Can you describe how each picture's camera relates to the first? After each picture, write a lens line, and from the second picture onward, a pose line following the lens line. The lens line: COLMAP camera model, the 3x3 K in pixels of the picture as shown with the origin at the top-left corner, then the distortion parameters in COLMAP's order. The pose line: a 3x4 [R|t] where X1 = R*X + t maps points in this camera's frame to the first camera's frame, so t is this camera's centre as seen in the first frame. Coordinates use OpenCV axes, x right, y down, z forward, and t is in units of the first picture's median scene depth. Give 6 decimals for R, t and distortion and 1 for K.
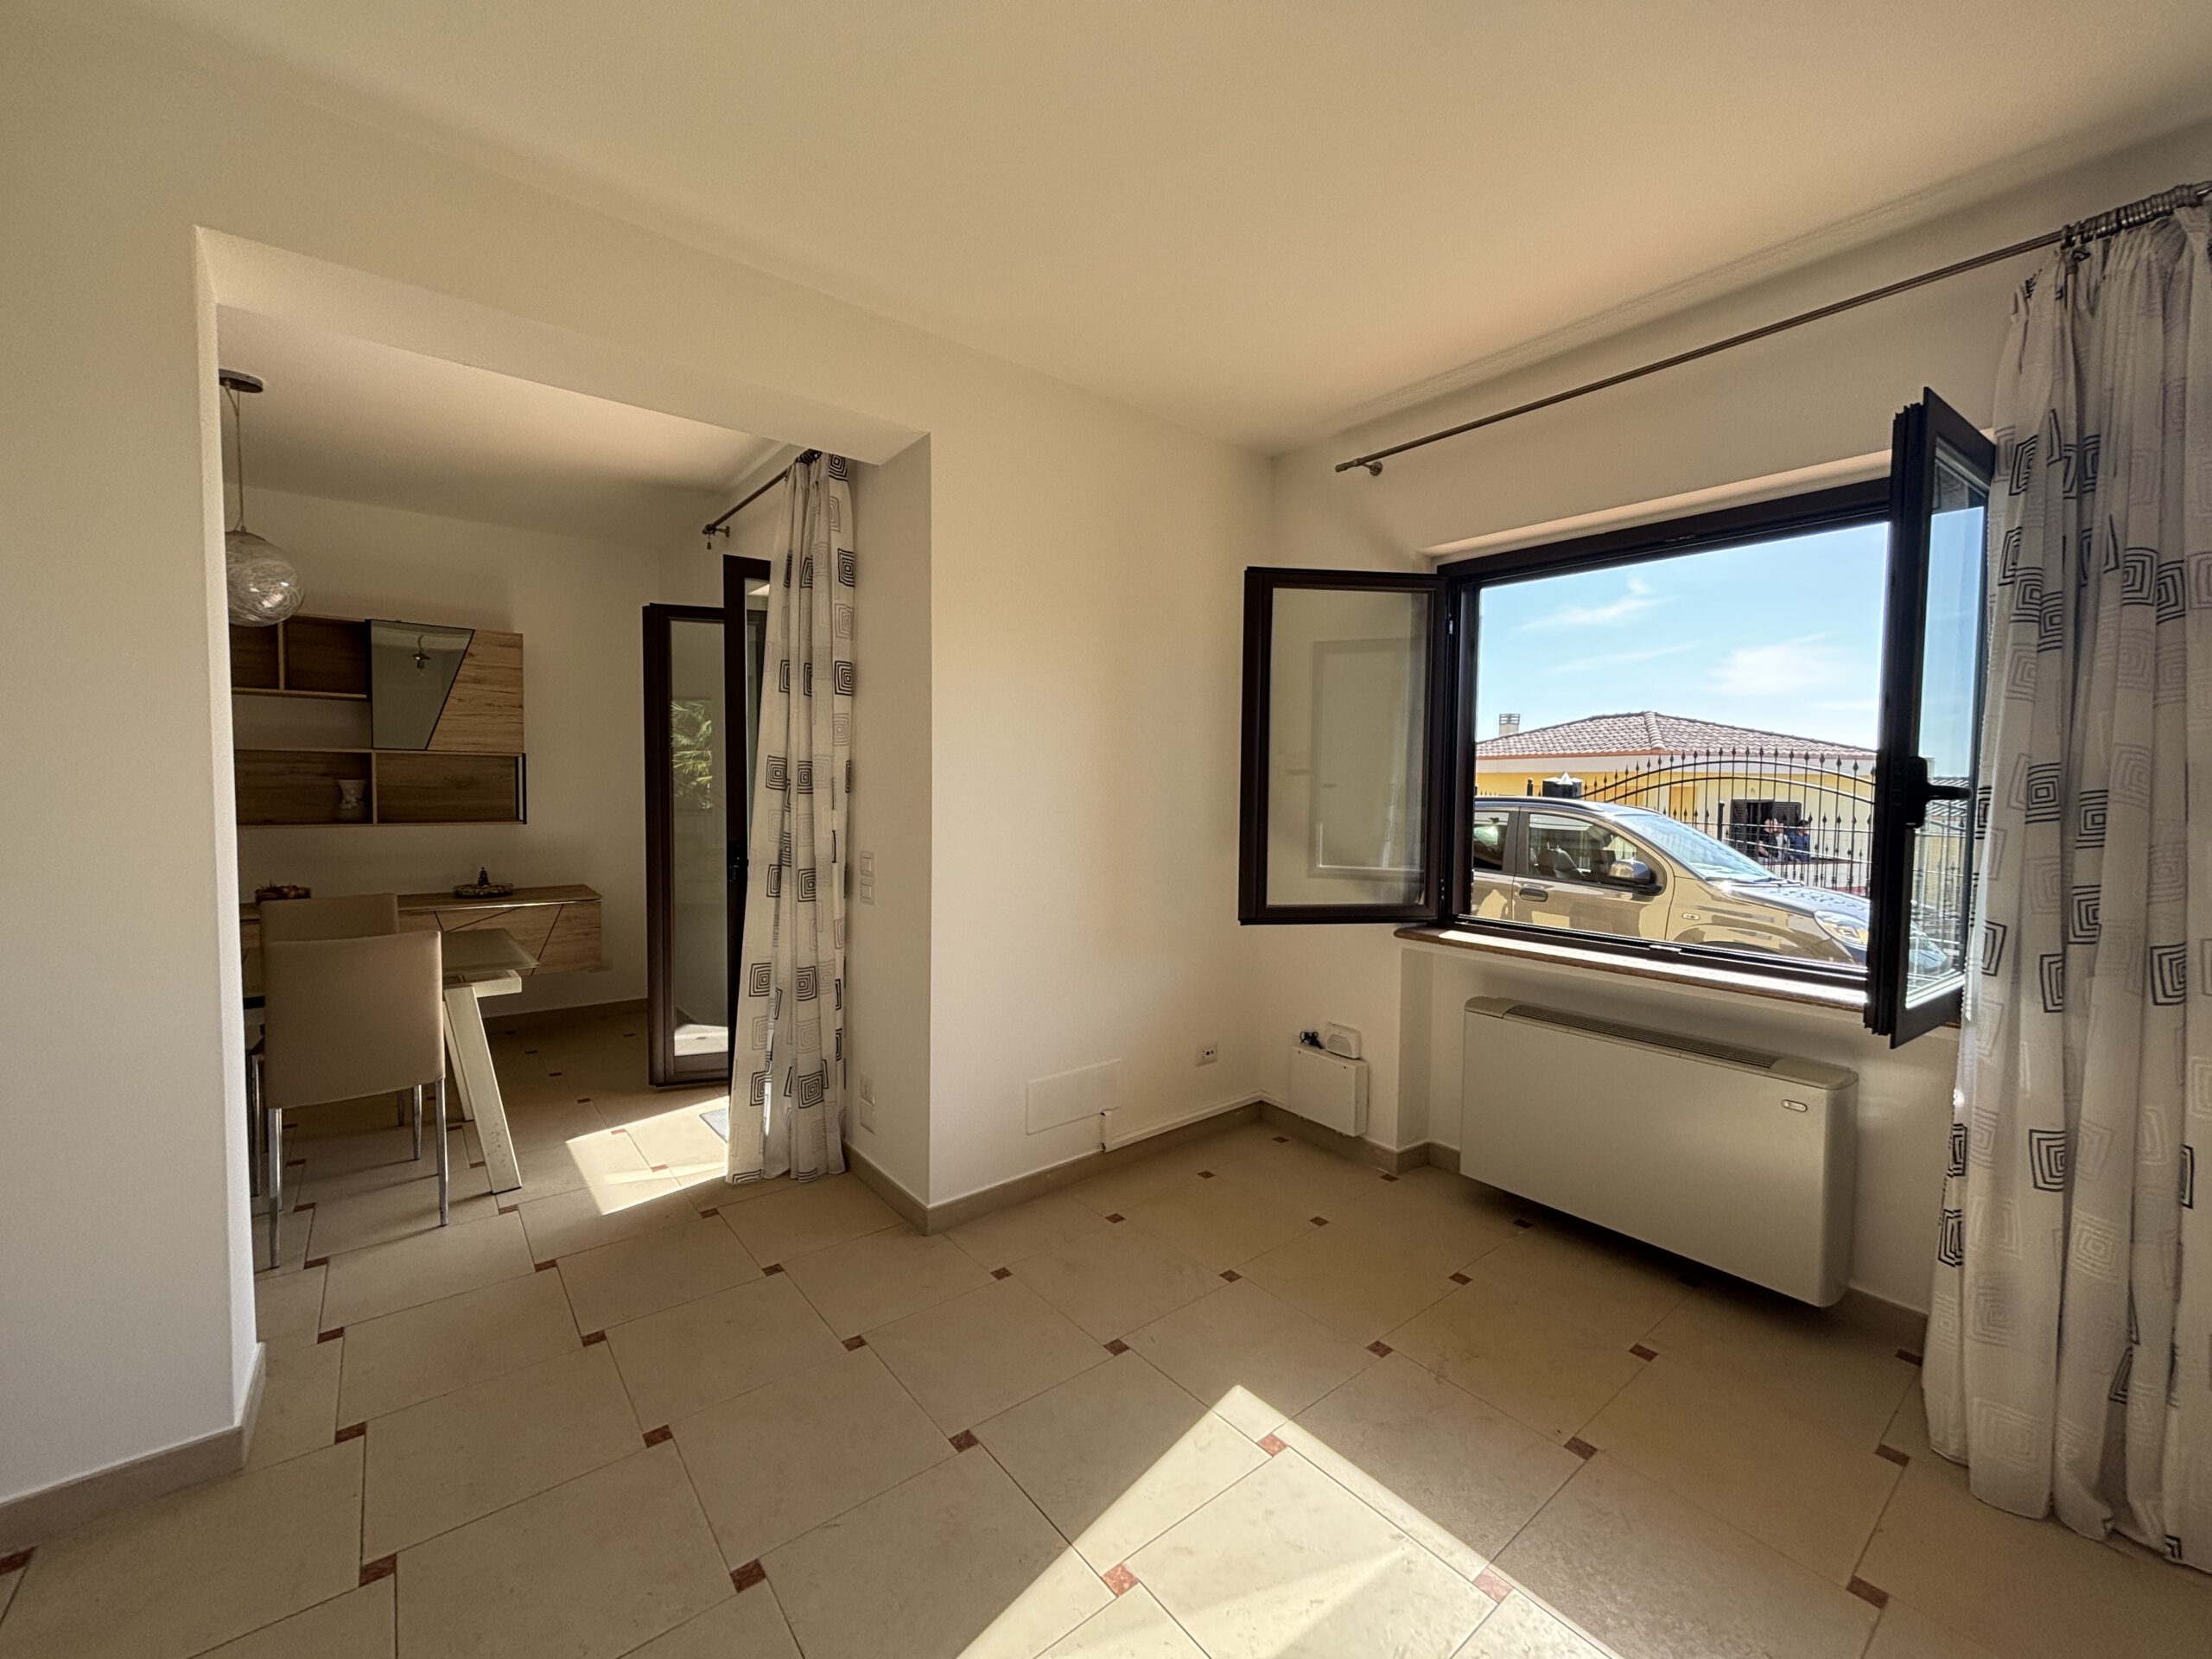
lens RADIAL K [[885.1, 0, 1104.5], [0, 885.1, 827.4], [0, 0, 1]] dist [-0.000112, -0.000320]
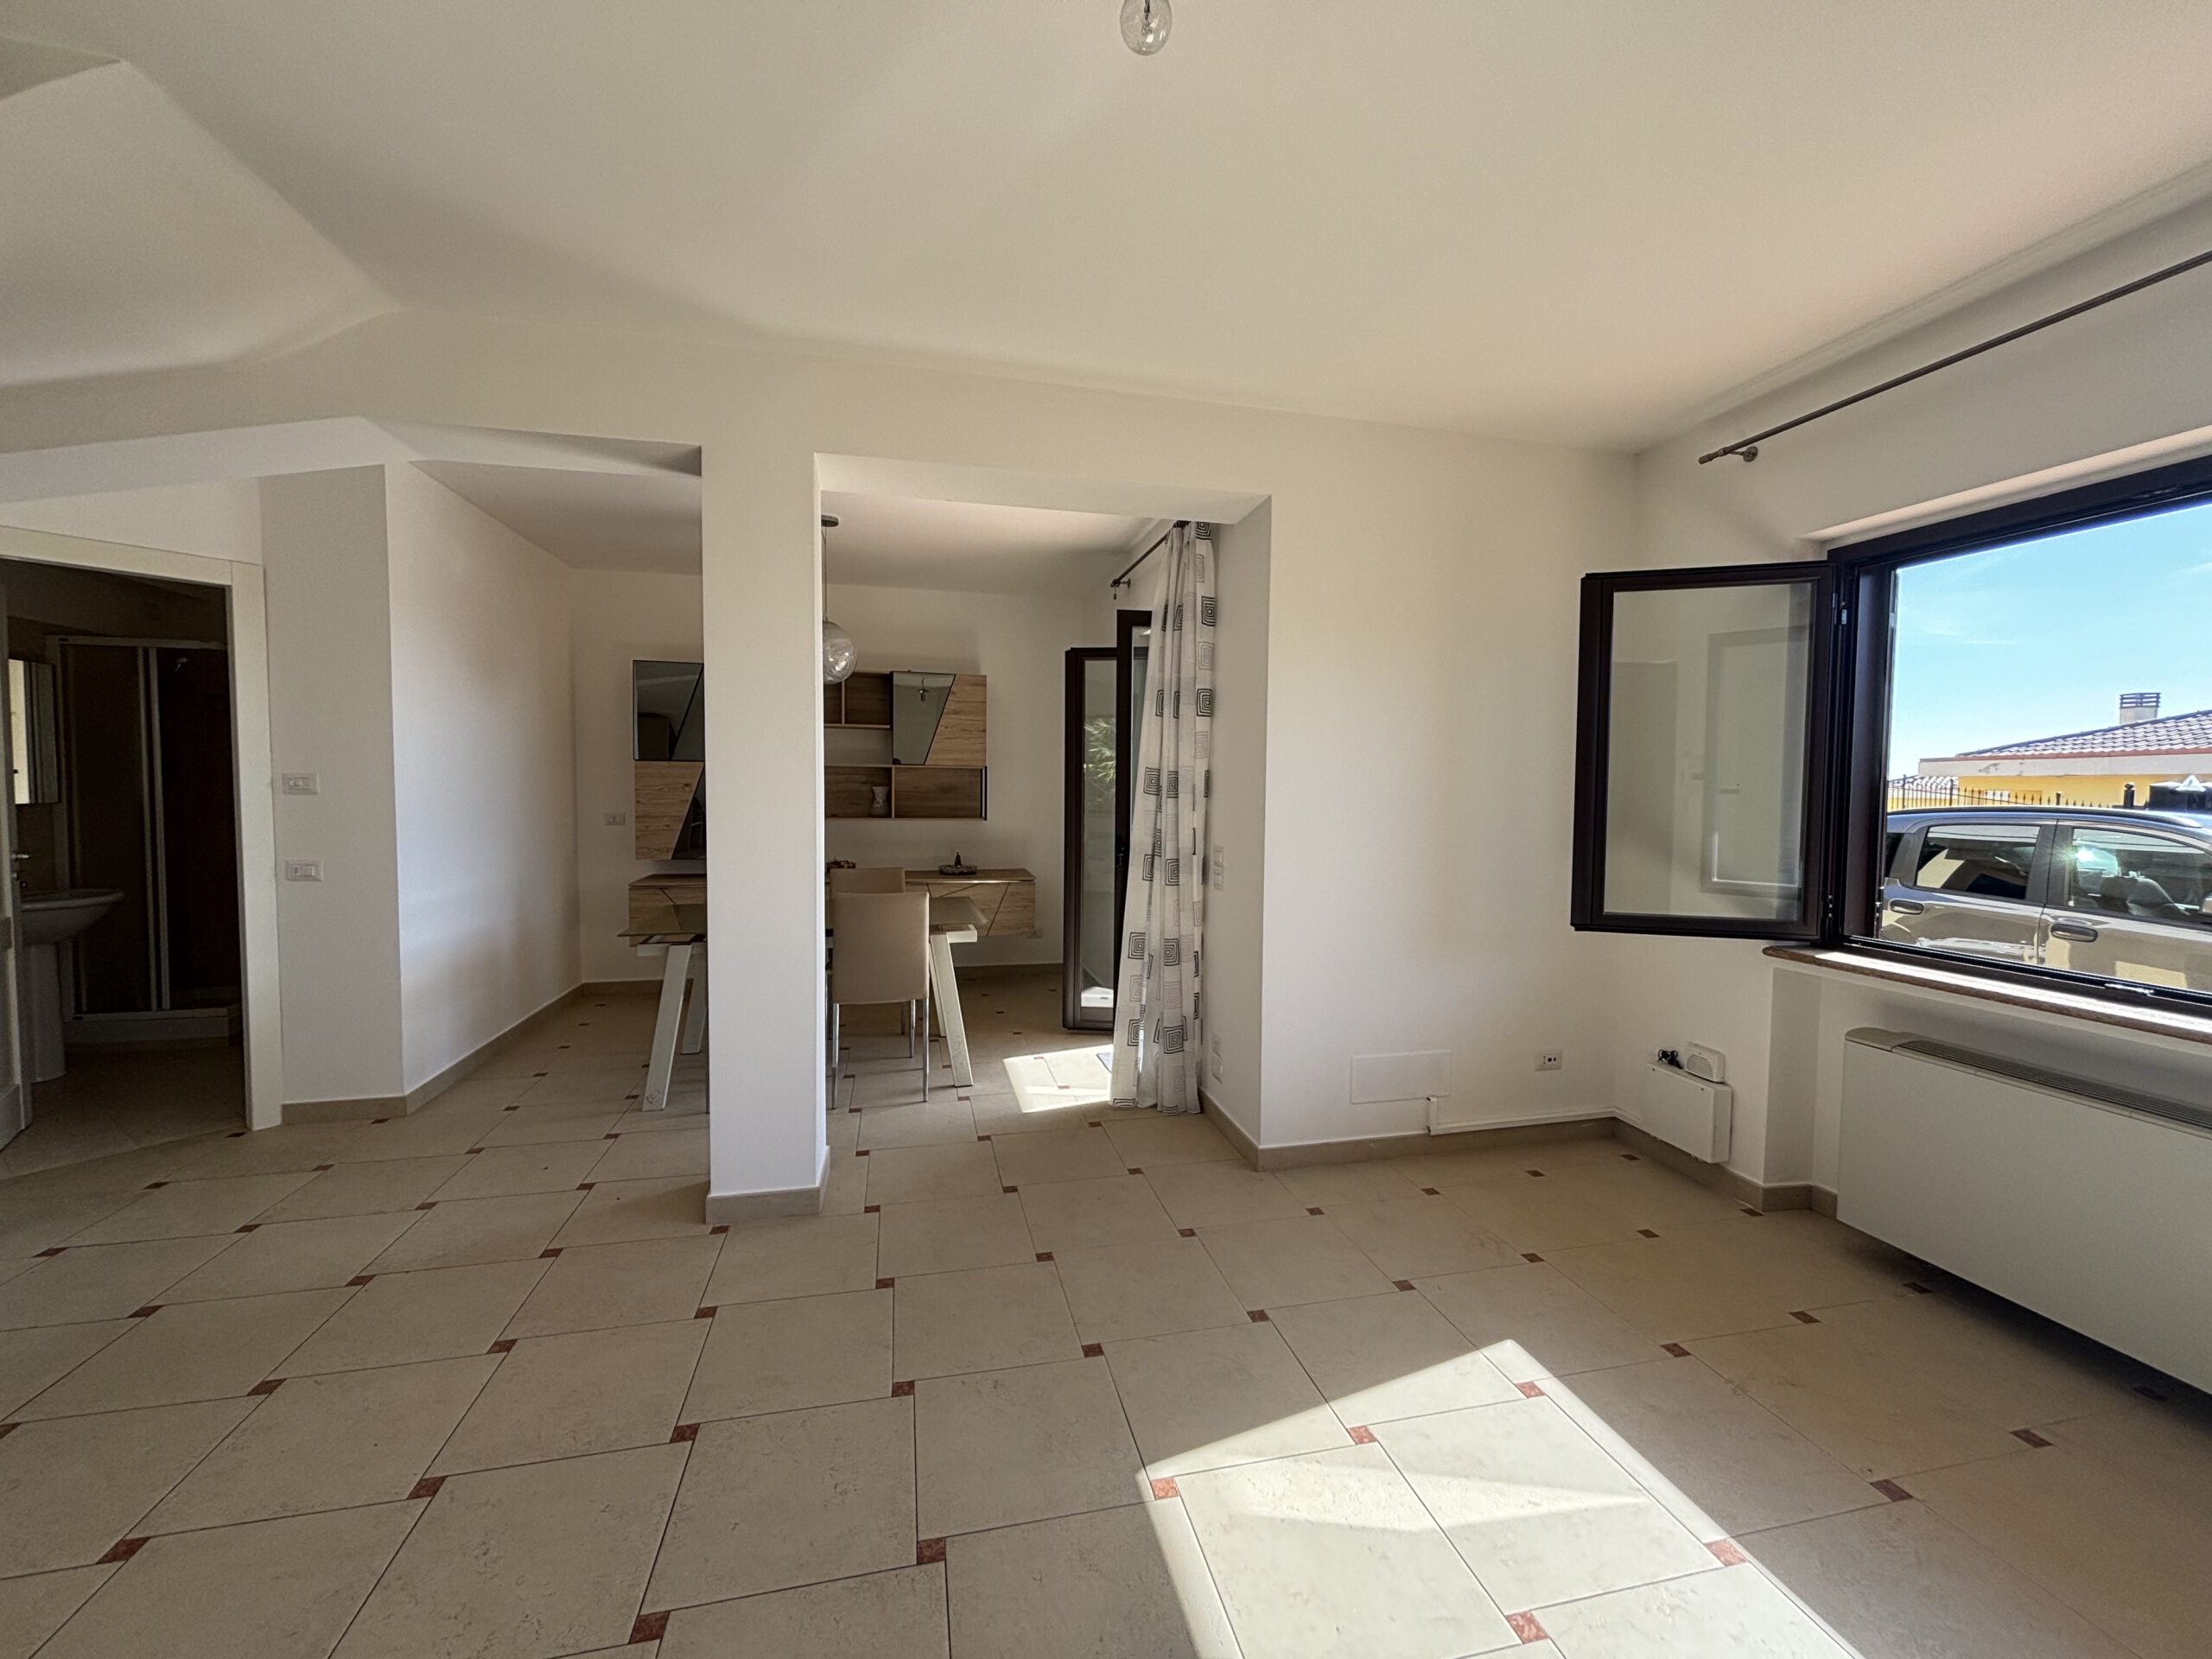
lens RADIAL K [[885.1, 0, 1112.7], [0, 885.1, 827.3], [0, 0, 1]] dist [-0.000112, -0.000320]
pose [[0.902195, 0.018614, -0.430927, 0.111709], [-0.021788, 0.999760, -0.002430, 0.007711], [0.430778, 0.011582, 0.902384, -0.137281]]
